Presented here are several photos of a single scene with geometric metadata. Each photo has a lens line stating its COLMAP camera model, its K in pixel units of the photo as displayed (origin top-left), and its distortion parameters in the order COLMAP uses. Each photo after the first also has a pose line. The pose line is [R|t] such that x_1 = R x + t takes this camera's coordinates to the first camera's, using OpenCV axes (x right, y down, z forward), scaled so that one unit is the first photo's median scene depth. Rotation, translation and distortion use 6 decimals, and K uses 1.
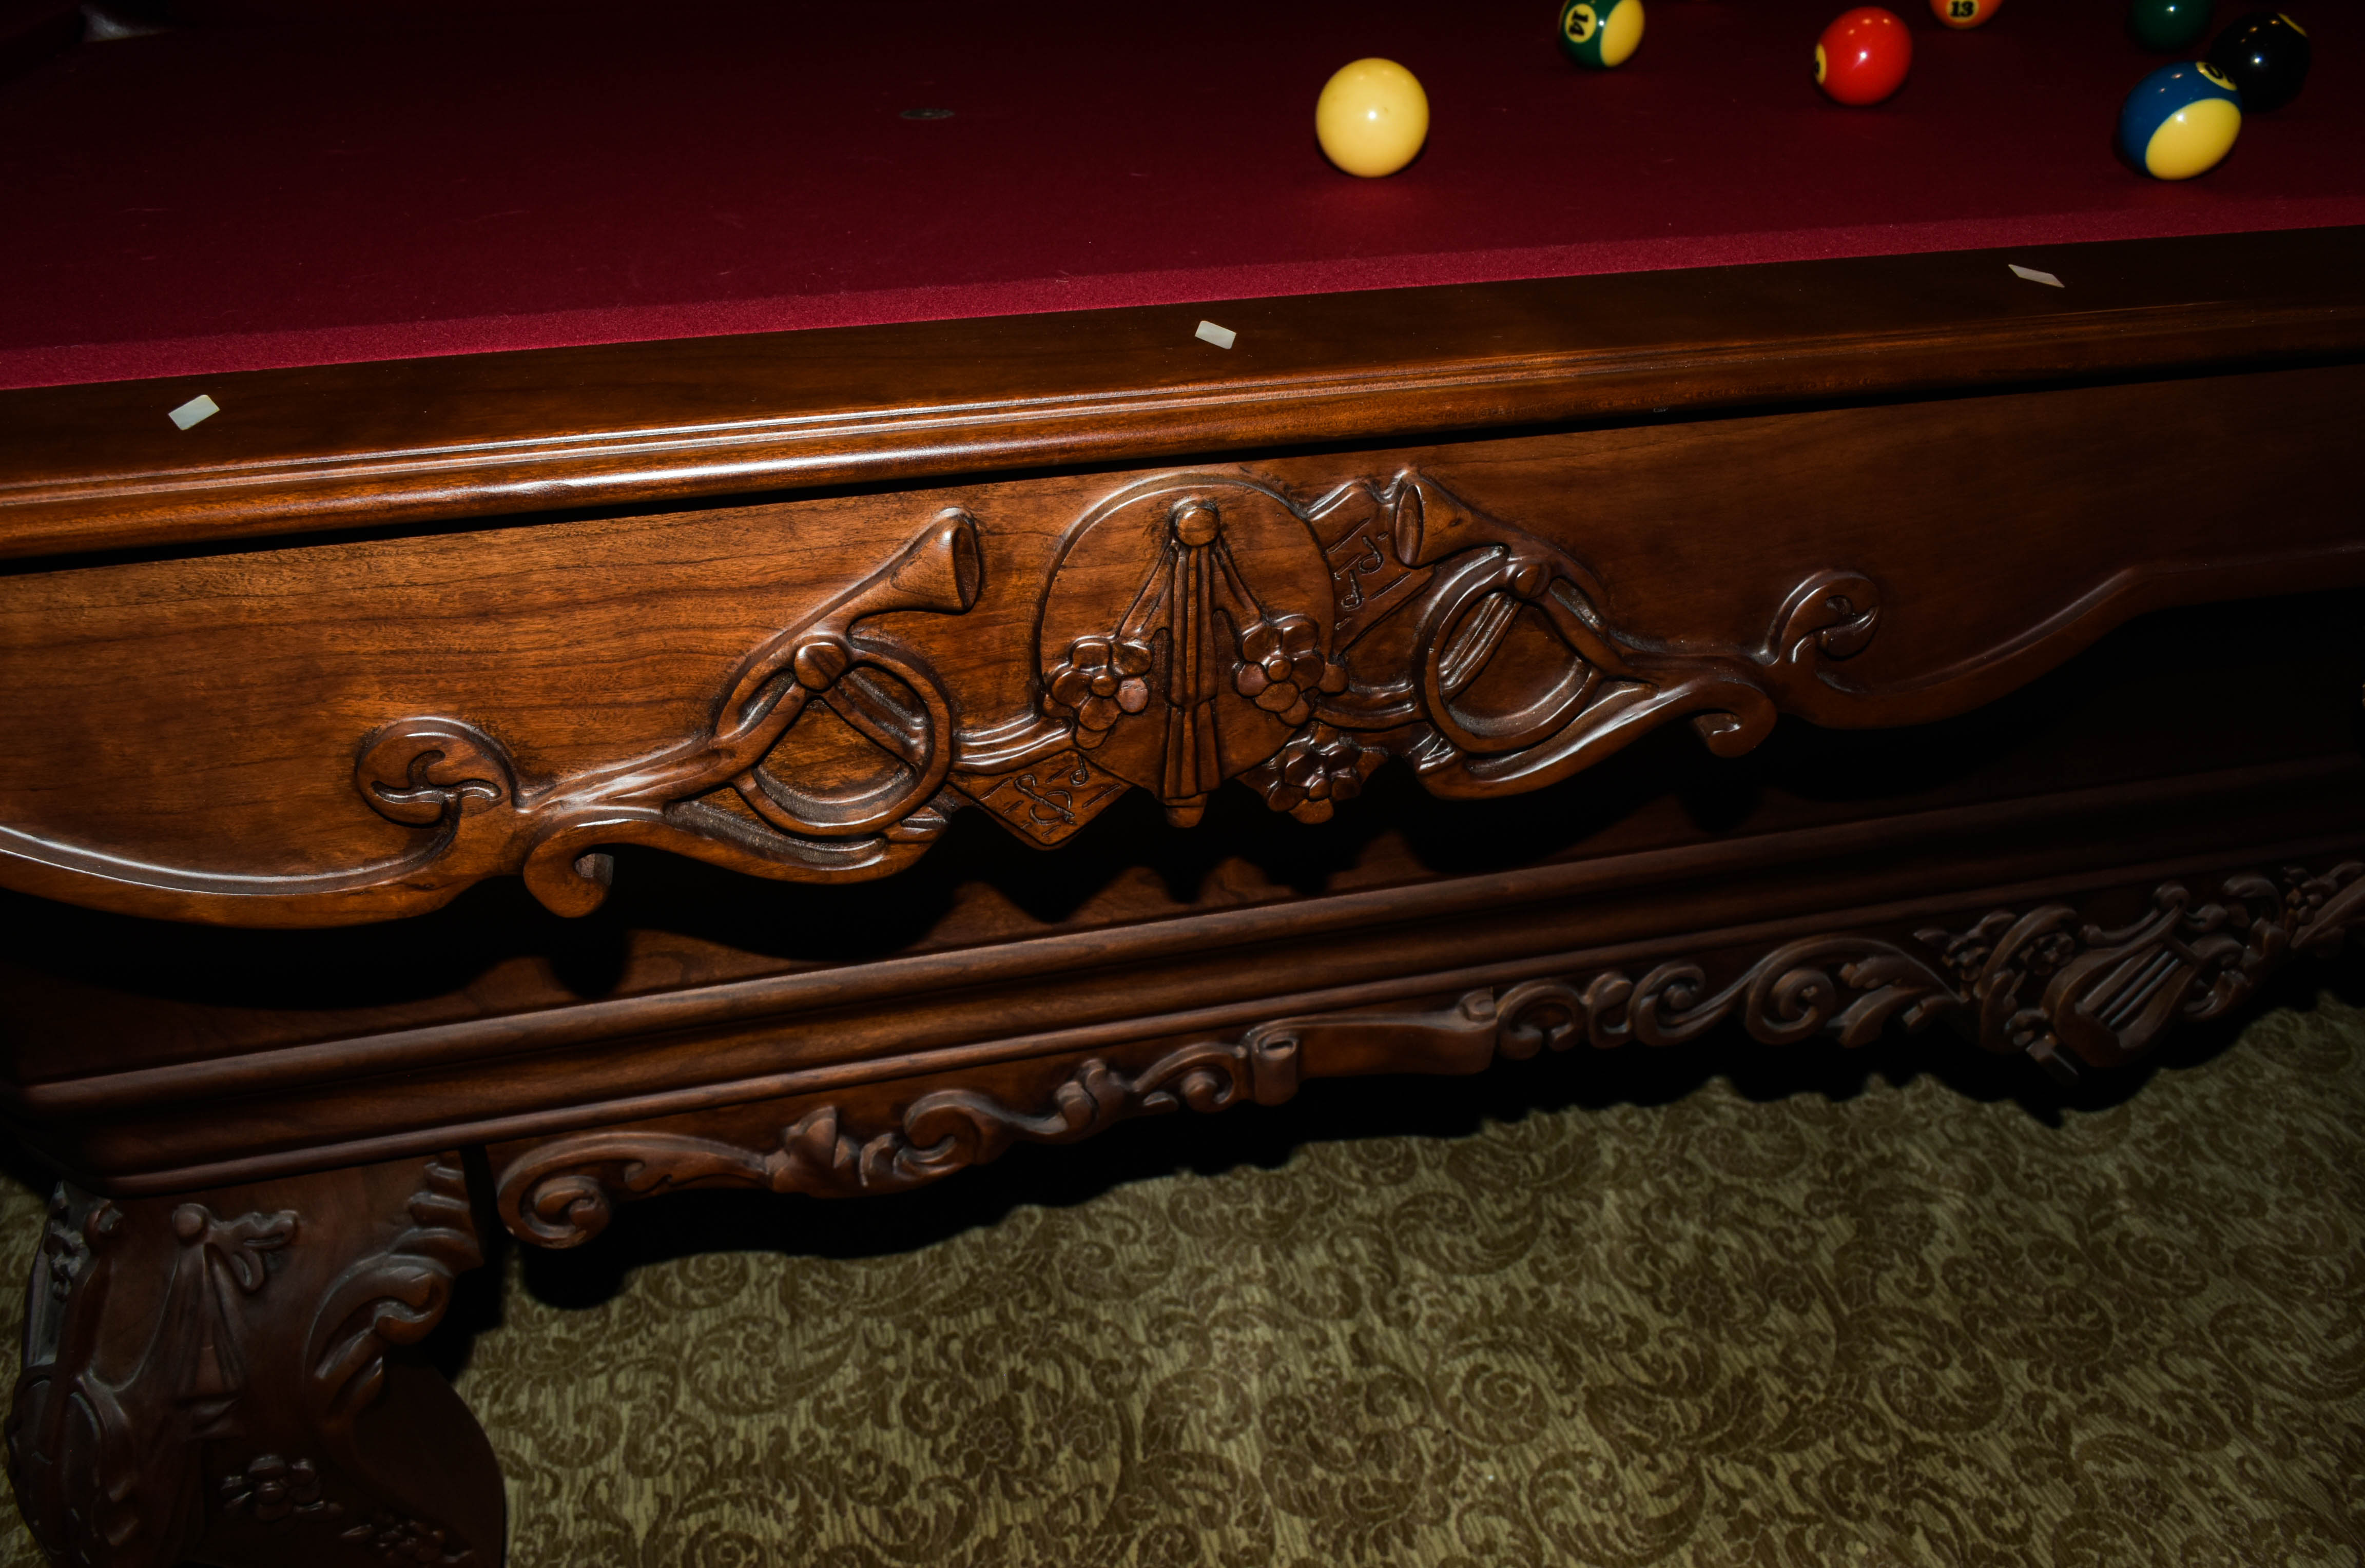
lens RADIAL K [[1898.2, 0, 1182.5], [0, 1898.2, 784.0], [0, 0, 1]] dist [-0.013719, -0.000416]
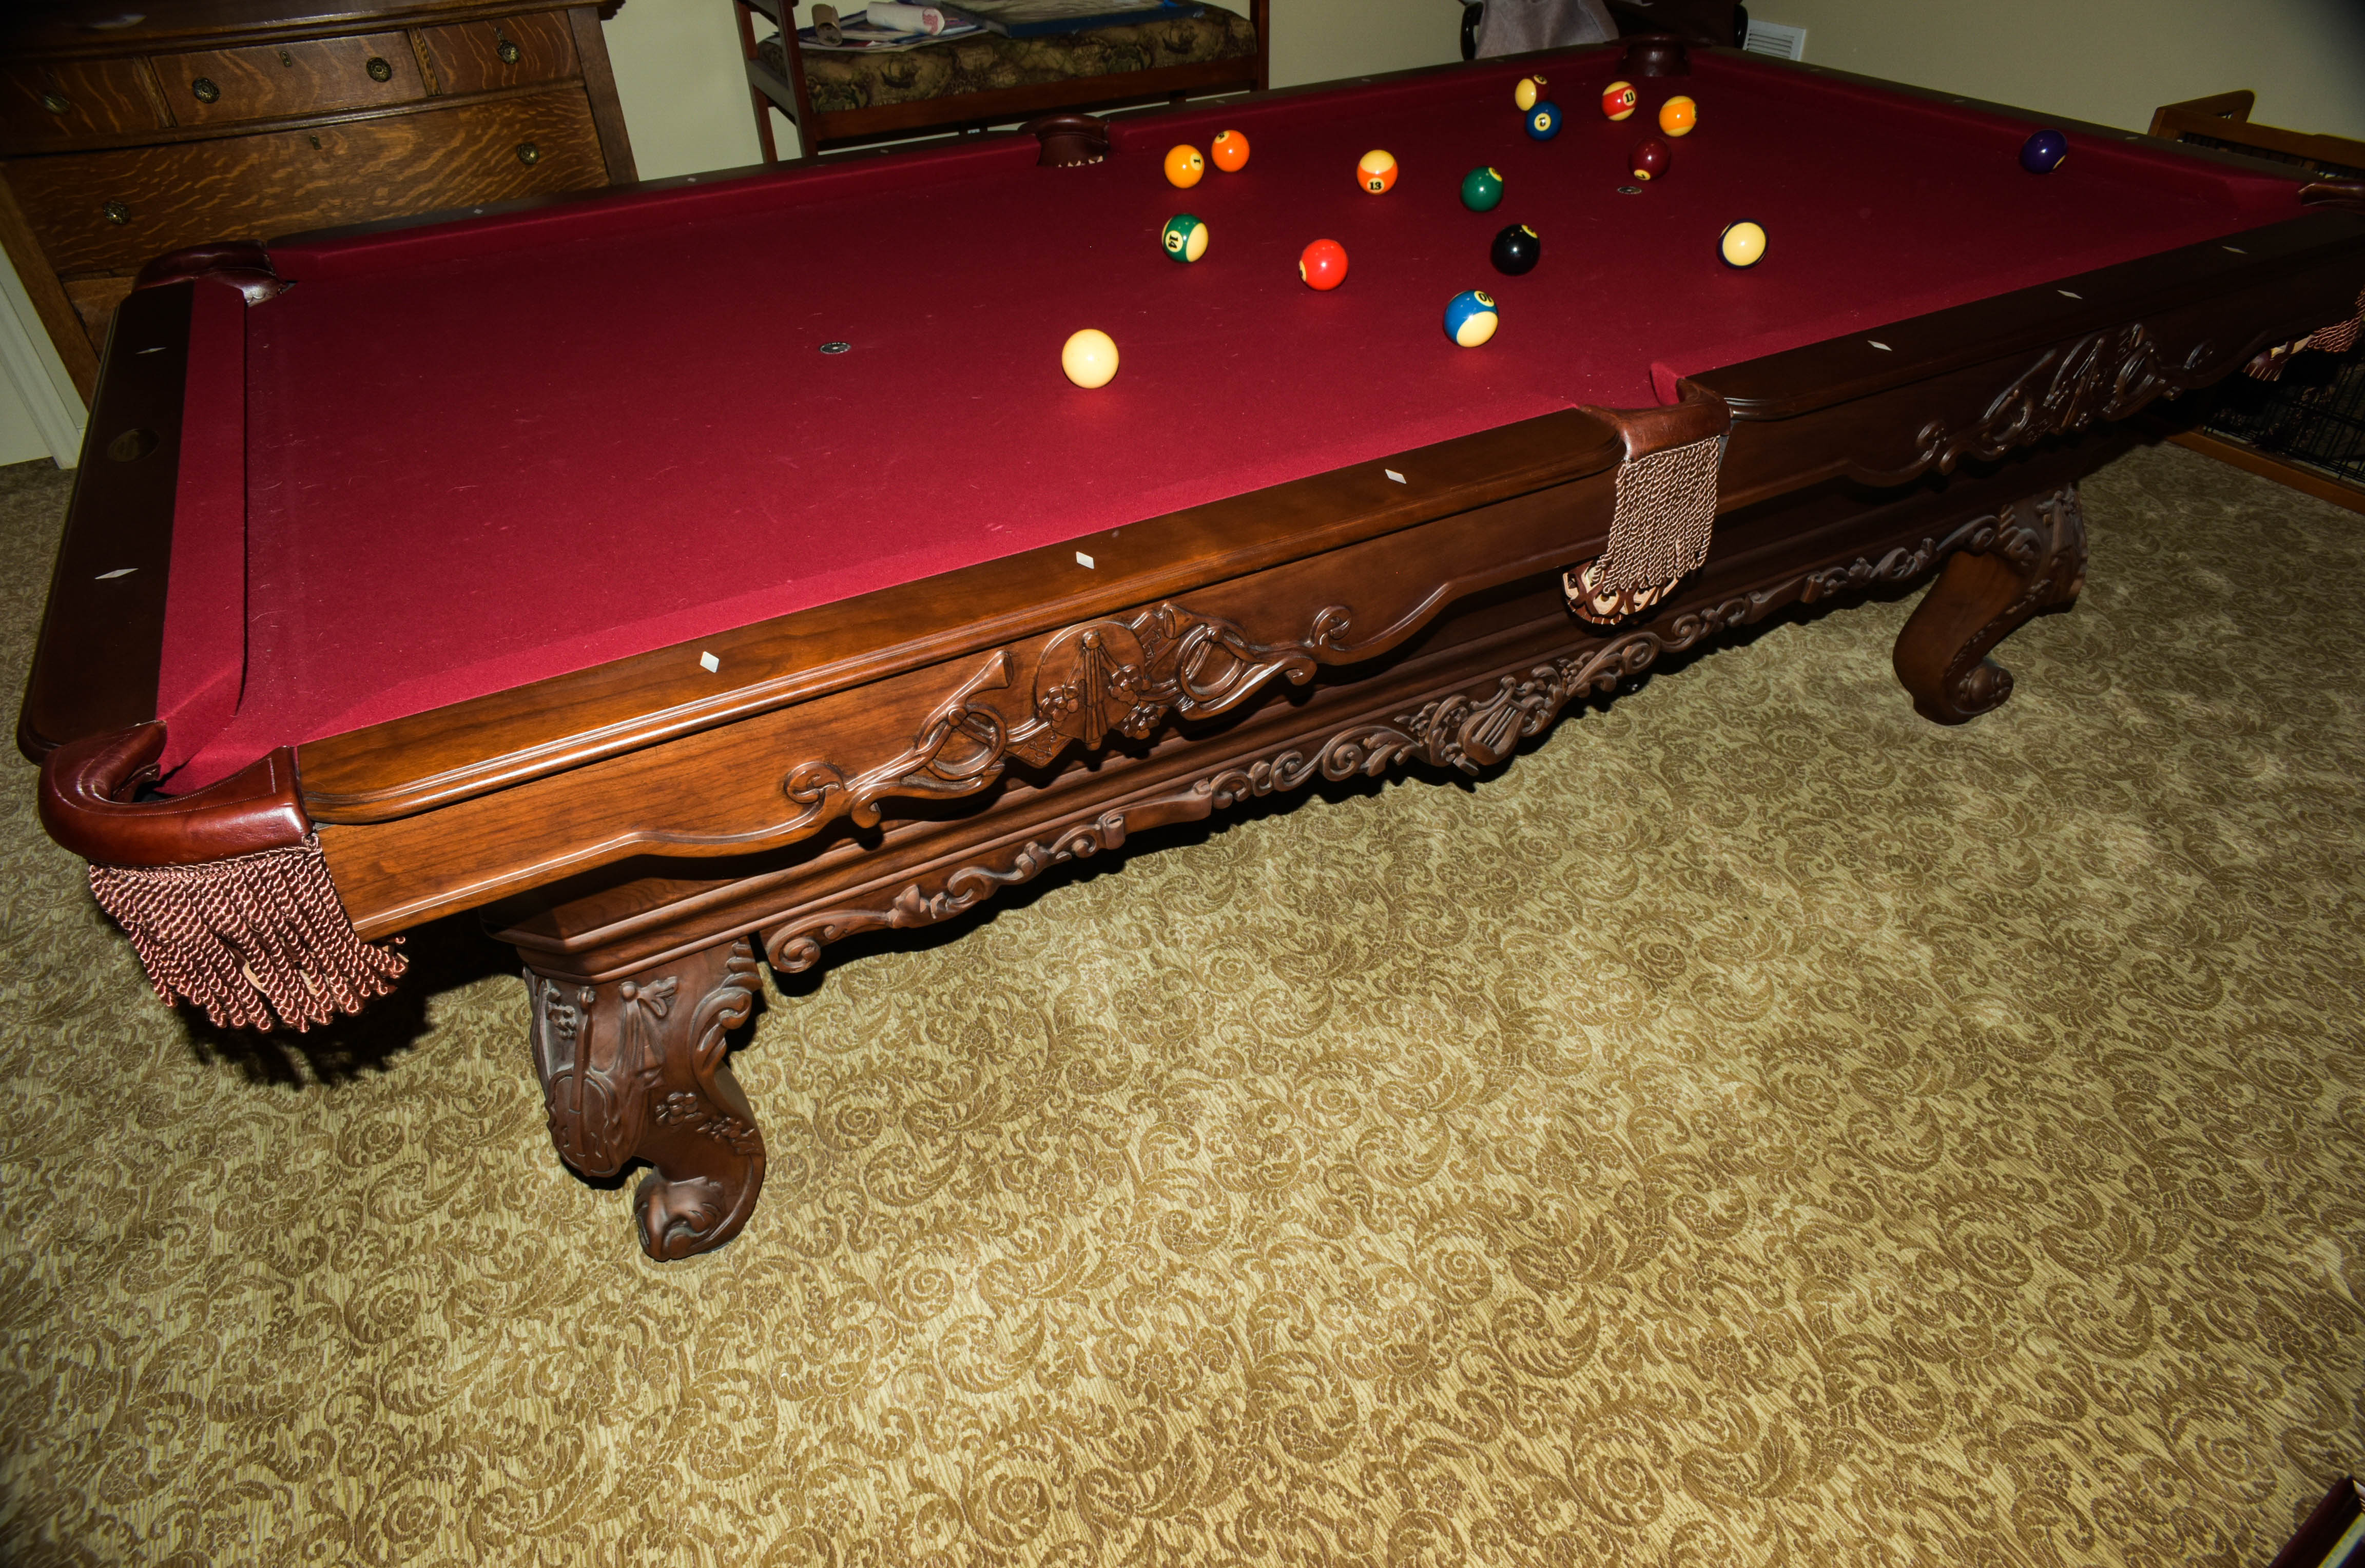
lens RADIAL K [[1424.5, 0, 1182.5], [0, 1424.5, 784.0], [0, 0, 1]] dist [0.000617, 0.000085]
pose [[0.971981, -0.159369, 0.172784, -0.114415], [0.133885, 0.979530, 0.150320, -0.105305], [-0.193203, -0.122975, 0.973422, -0.447800]]
